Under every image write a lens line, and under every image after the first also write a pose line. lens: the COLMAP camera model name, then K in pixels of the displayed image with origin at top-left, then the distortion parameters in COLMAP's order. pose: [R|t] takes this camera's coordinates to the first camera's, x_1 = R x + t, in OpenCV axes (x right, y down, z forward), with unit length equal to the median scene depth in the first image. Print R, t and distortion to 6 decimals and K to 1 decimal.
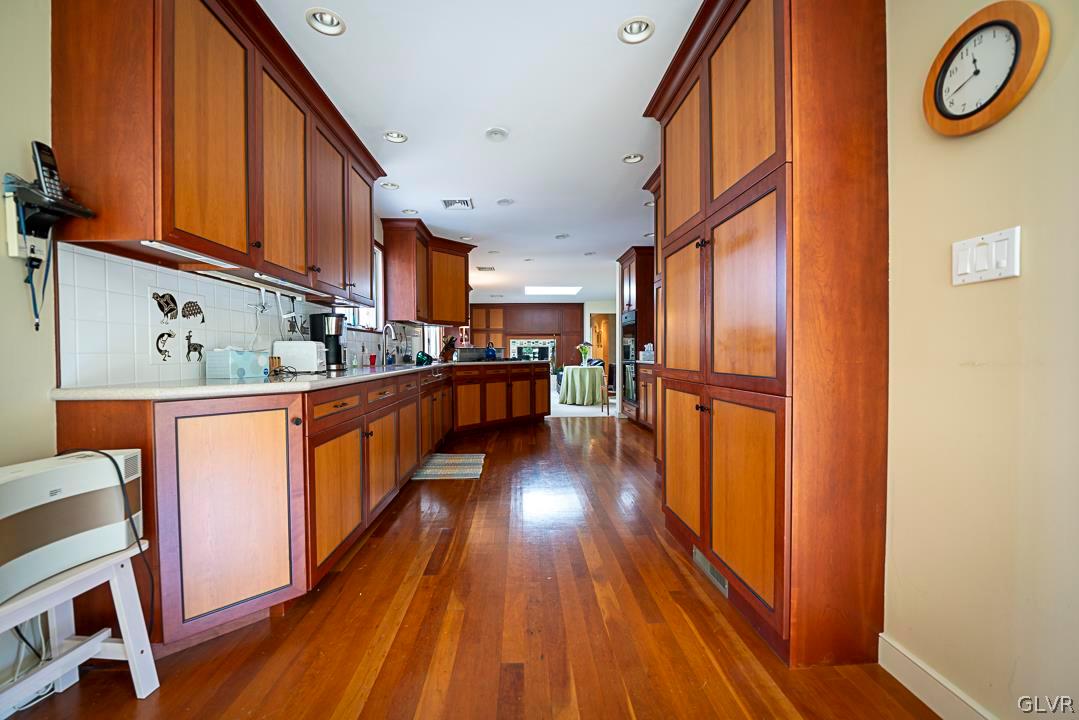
lens RADIAL K [[425.0, 0, 546.6], [0, 425.0, 362.6], [0, 0, 1]] dist [-0.021790, -0.000257]
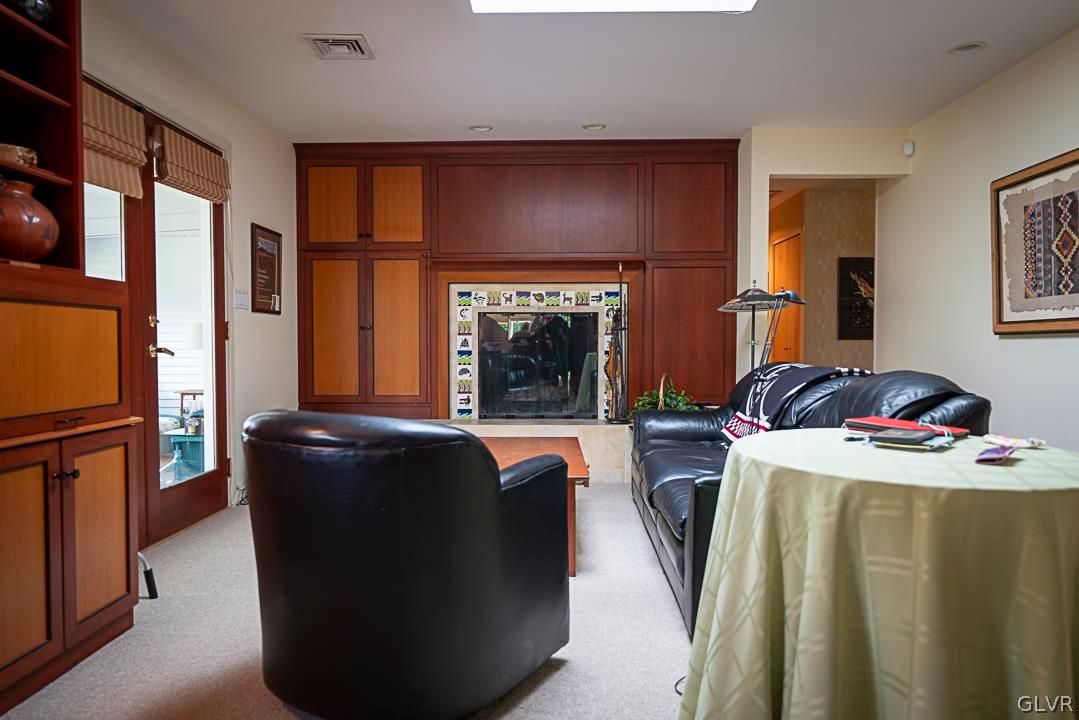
lens RADIAL K [[712.0, 0, 537.0], [0, 712.0, 359.2], [0, 0, 1]] dist [-0.000628, -0.000120]
pose [[0.996438, 0.012767, -0.083360, 0.008955], [-0.012354, 0.999909, 0.005462, -0.023320], [0.083422, -0.004413, 0.996505, 1.198092]]
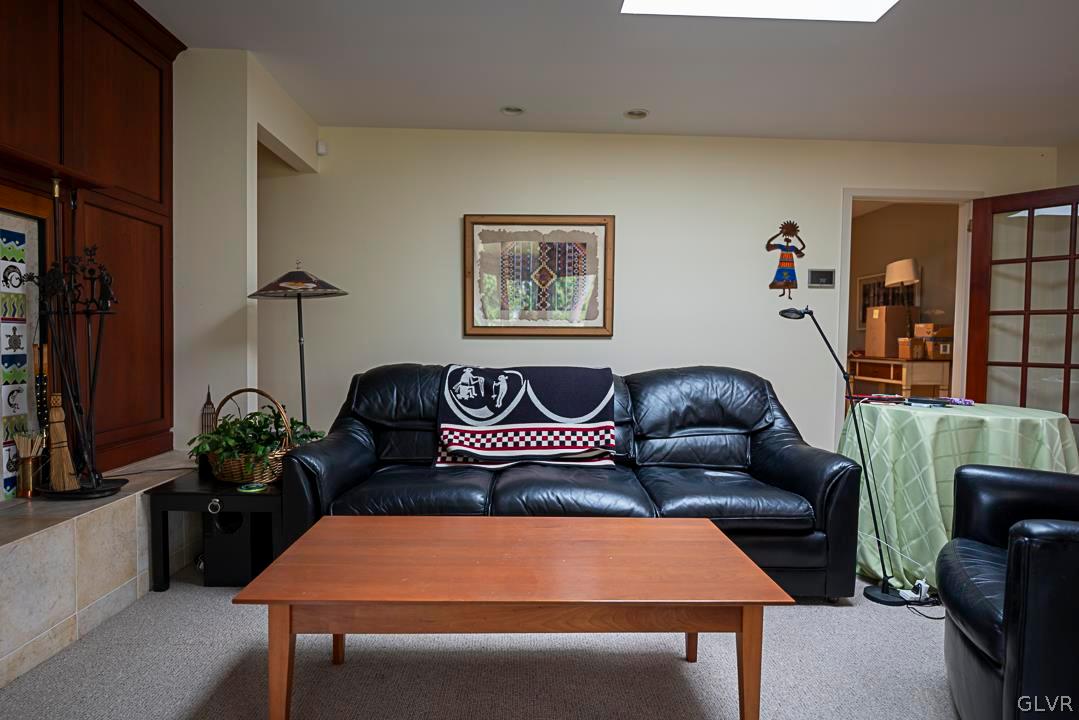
lens RADIAL K [[606.8, 0, 538.5], [0, 606.8, 360.6], [0, 0, 1]] dist [0.002199, 0.000498]
pose [[0.025698, -0.021694, 0.999434, -0.398256], [0.006718, 0.999746, 0.021528, -0.035243], [-0.999647, 0.006161, 0.025837, 1.891731]]
